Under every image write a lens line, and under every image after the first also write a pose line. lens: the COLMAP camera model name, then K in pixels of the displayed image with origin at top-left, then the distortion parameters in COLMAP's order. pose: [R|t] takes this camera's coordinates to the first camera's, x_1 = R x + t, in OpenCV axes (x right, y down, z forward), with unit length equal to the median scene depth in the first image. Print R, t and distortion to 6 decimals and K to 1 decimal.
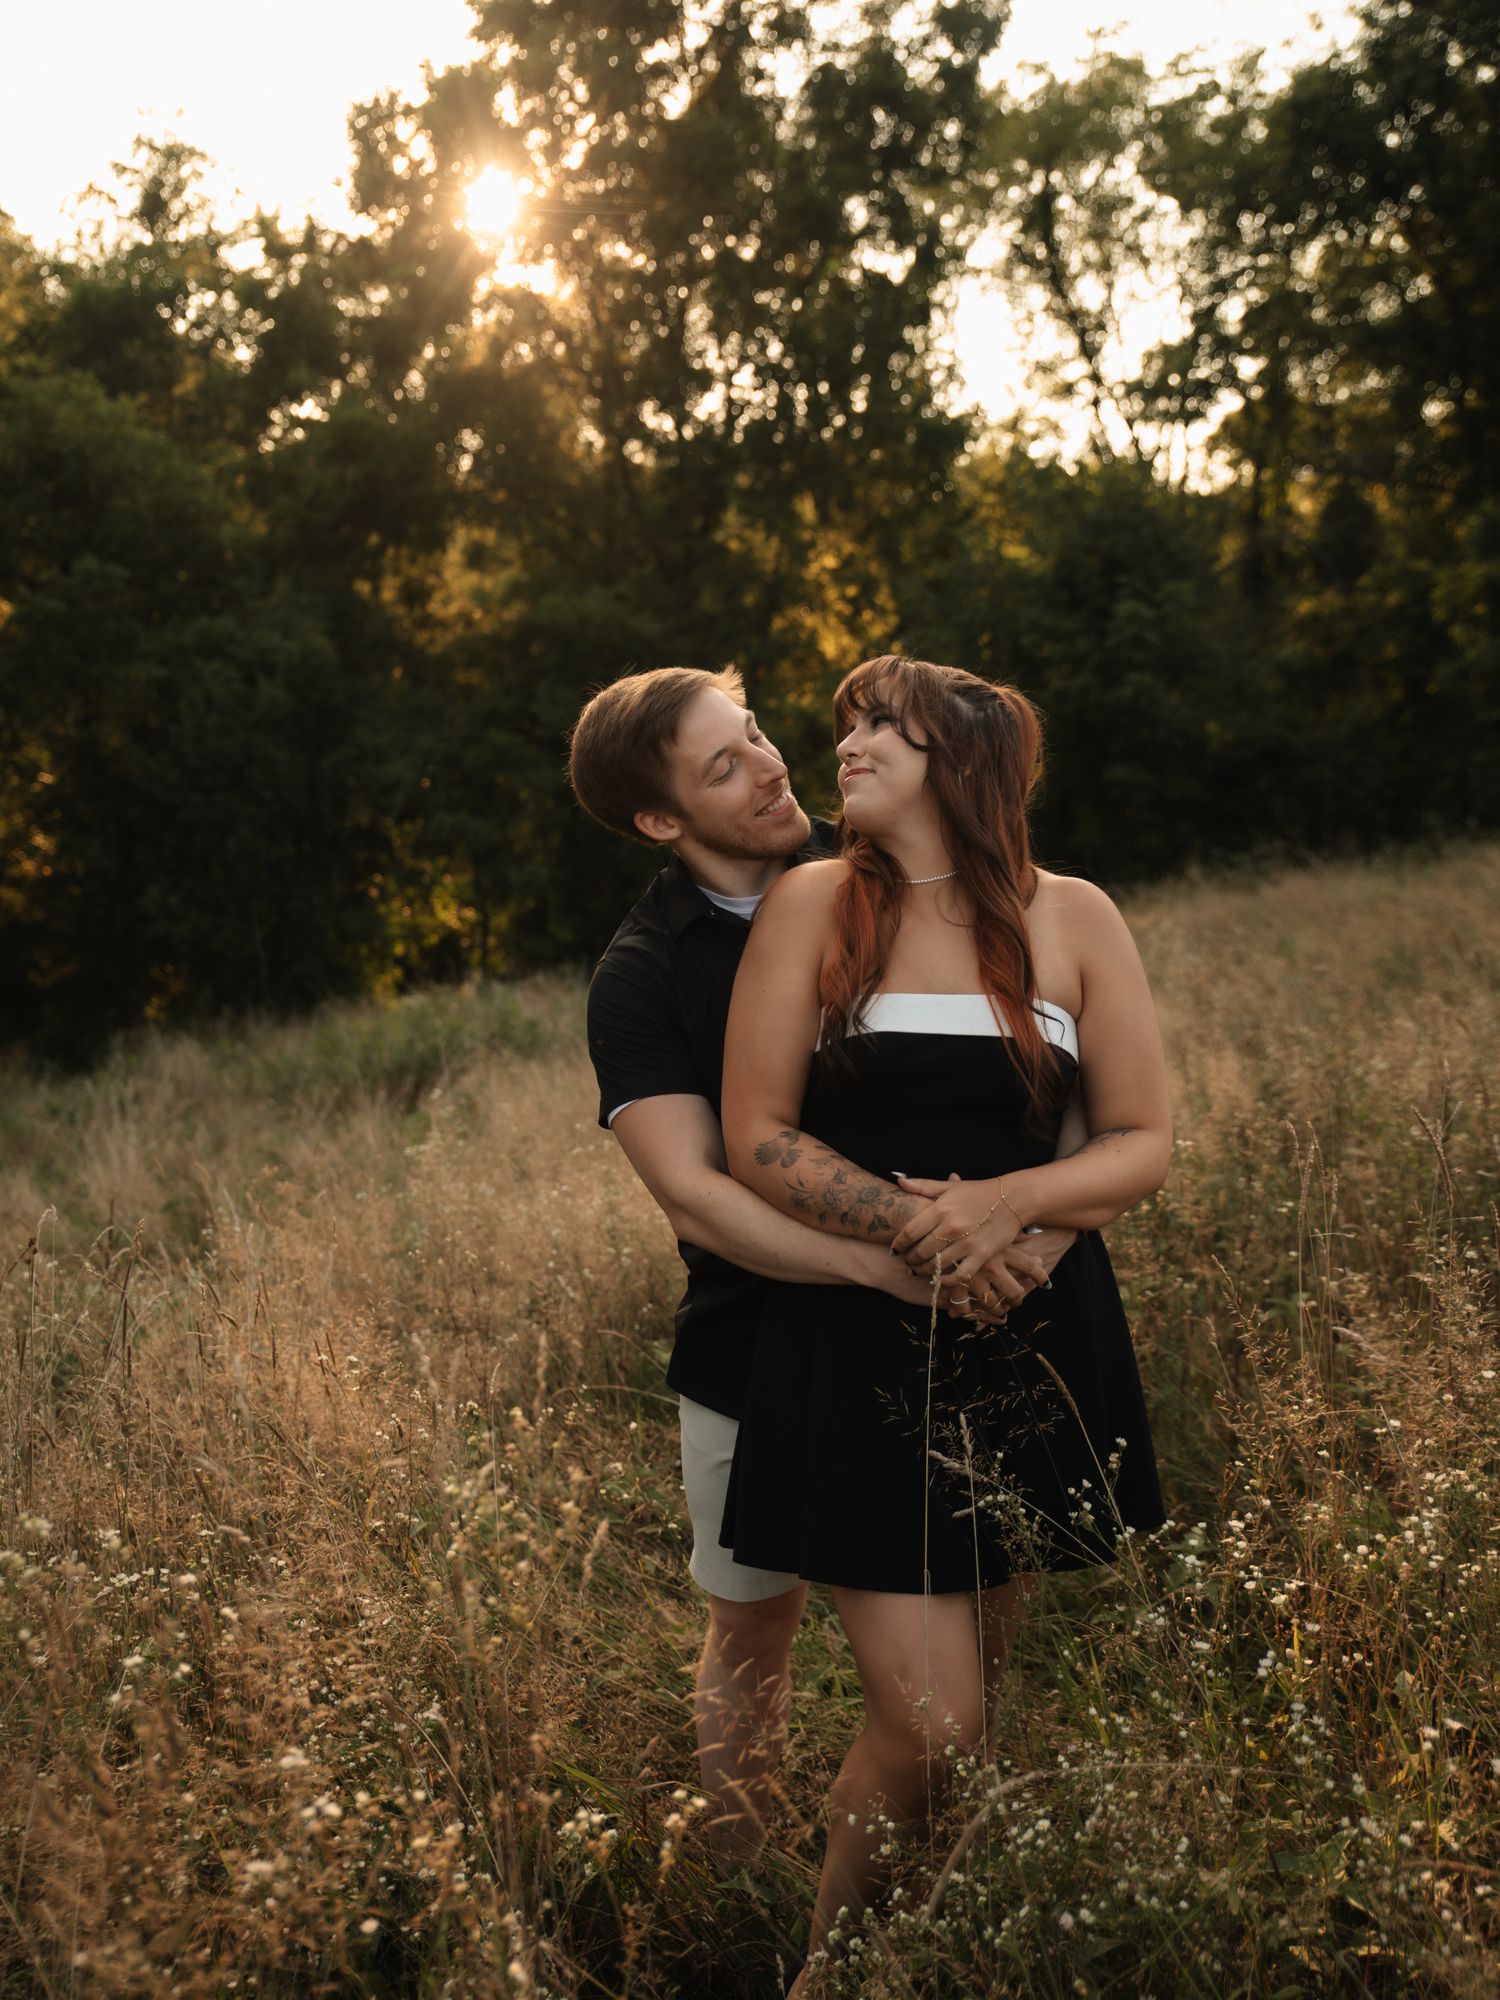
lens RADIAL K [[2159.7, 0, 761.7], [0, 2159.7, 1007.5], [0, 0, 1]] dist [0.016681, 0.000000]
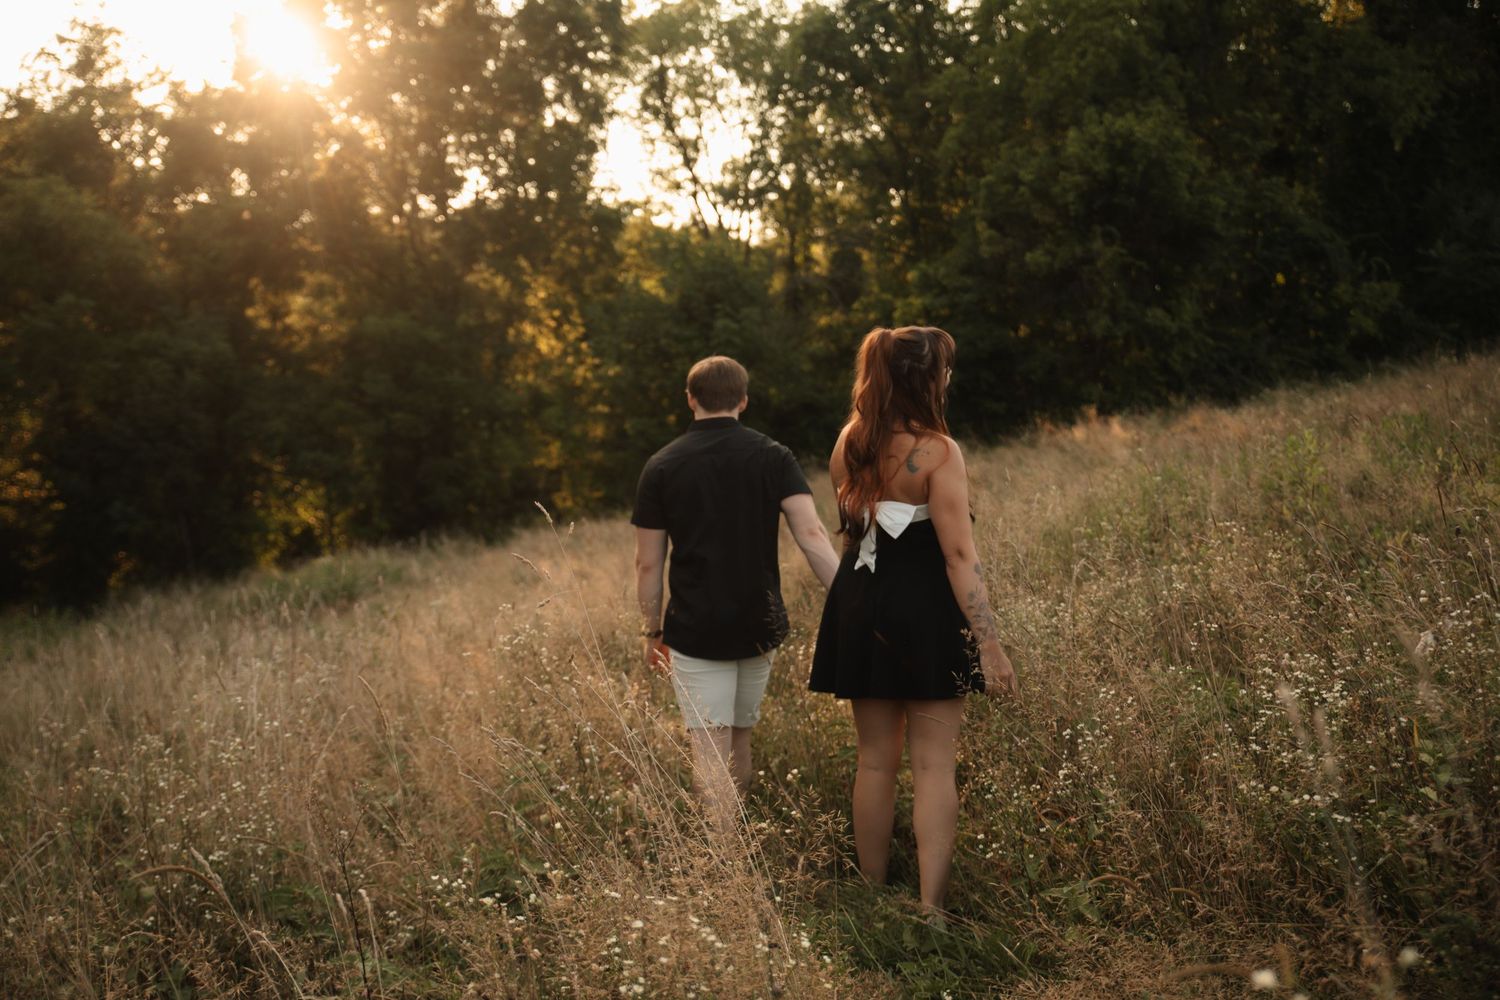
lens RADIAL K [[1644.9, 0, 748.9], [0, 1644.9, 498.8], [0, 0, 1]] dist [-0.016801, 0.000000]
pose [[0.981366, -0.025219, 0.190484, -0.051896], [0.036334, 0.997821, -0.055082, 0.021909], [-0.188680, 0.060977, 0.980144, -0.230390]]
